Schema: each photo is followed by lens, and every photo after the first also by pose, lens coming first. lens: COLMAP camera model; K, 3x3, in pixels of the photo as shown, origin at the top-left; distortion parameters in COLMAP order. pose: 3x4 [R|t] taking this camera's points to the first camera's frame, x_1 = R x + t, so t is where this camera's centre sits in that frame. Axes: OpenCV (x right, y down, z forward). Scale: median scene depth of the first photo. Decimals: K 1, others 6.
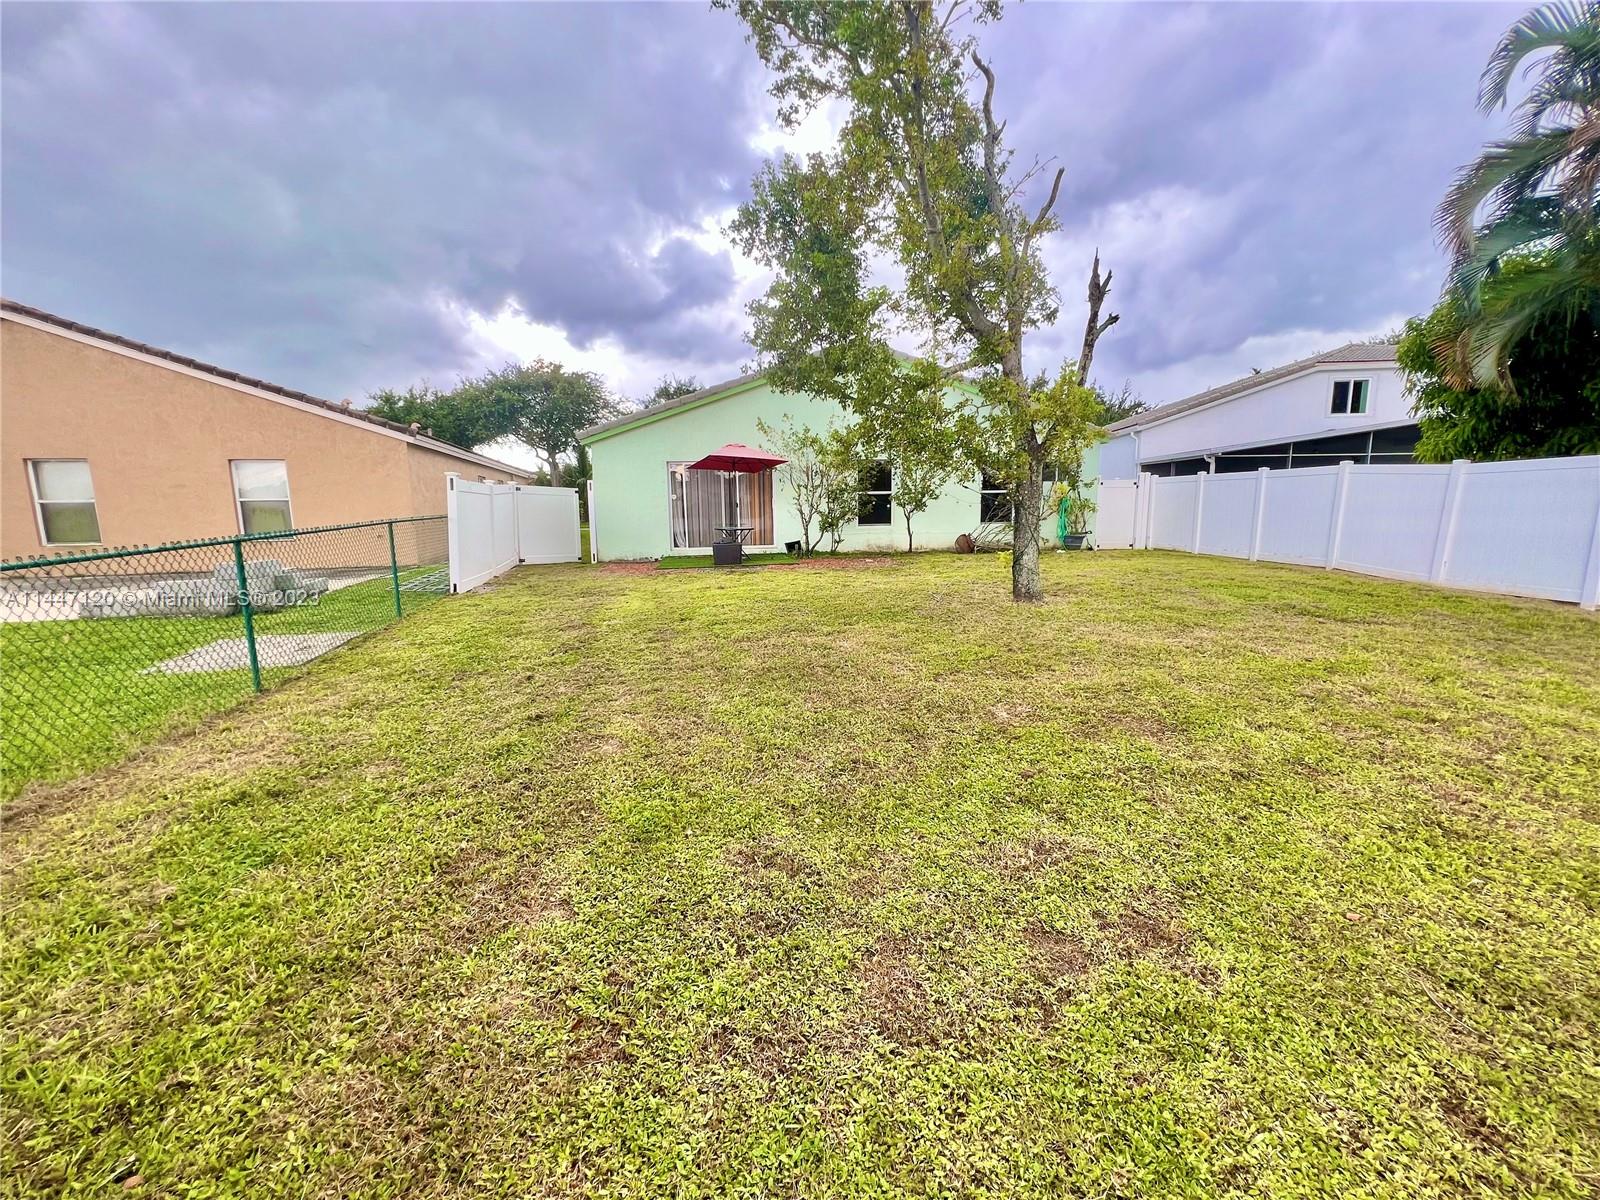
lens RADIAL K [[674.5, 0, 800.0], [0, 674.5, 600.0], [0, 0, 1]] dist [0.000085, 0.000175]
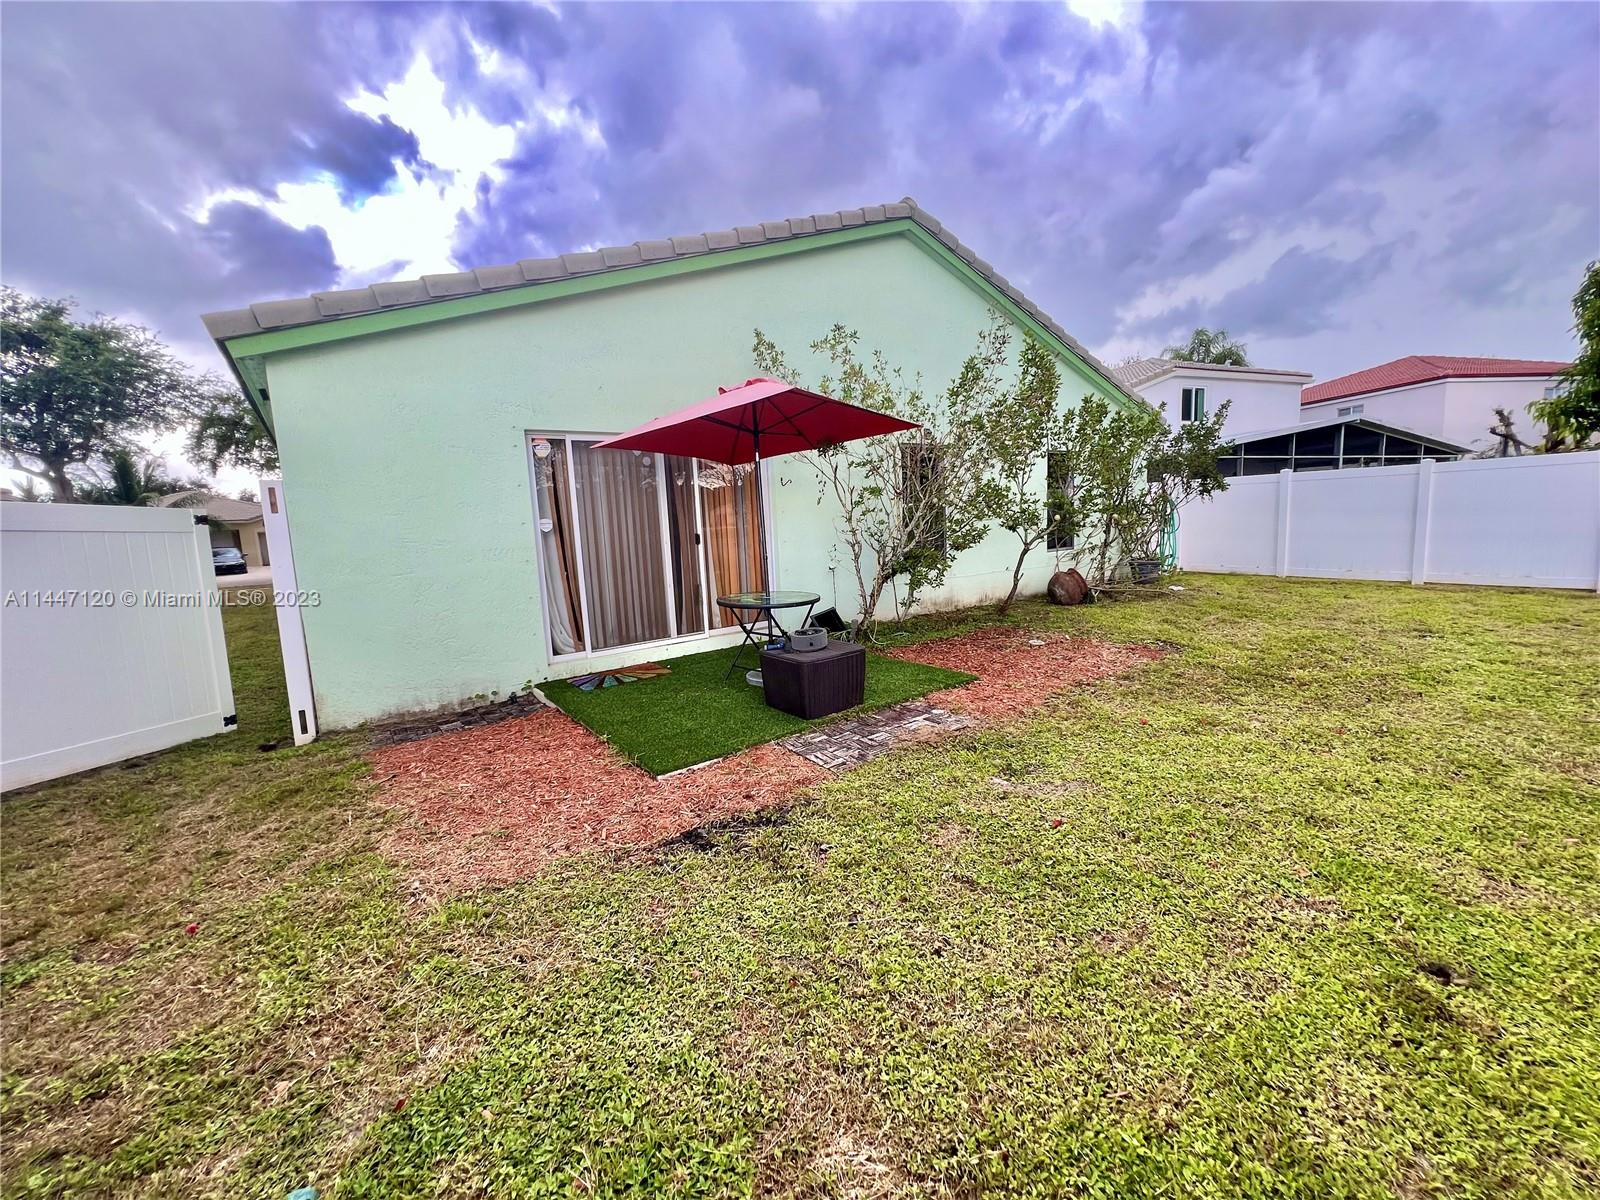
lens RADIAL K [[674.5, 0, 800.0], [0, 674.5, 600.0], [0, 0, 1]] dist [0.000085, 0.000175]
pose [[0.879607, -0.084165, 0.468196, -0.096186], [0.102115, 0.994687, -0.013036, -0.034321], [-0.464611, 0.059276, 0.883528, 0.226850]]
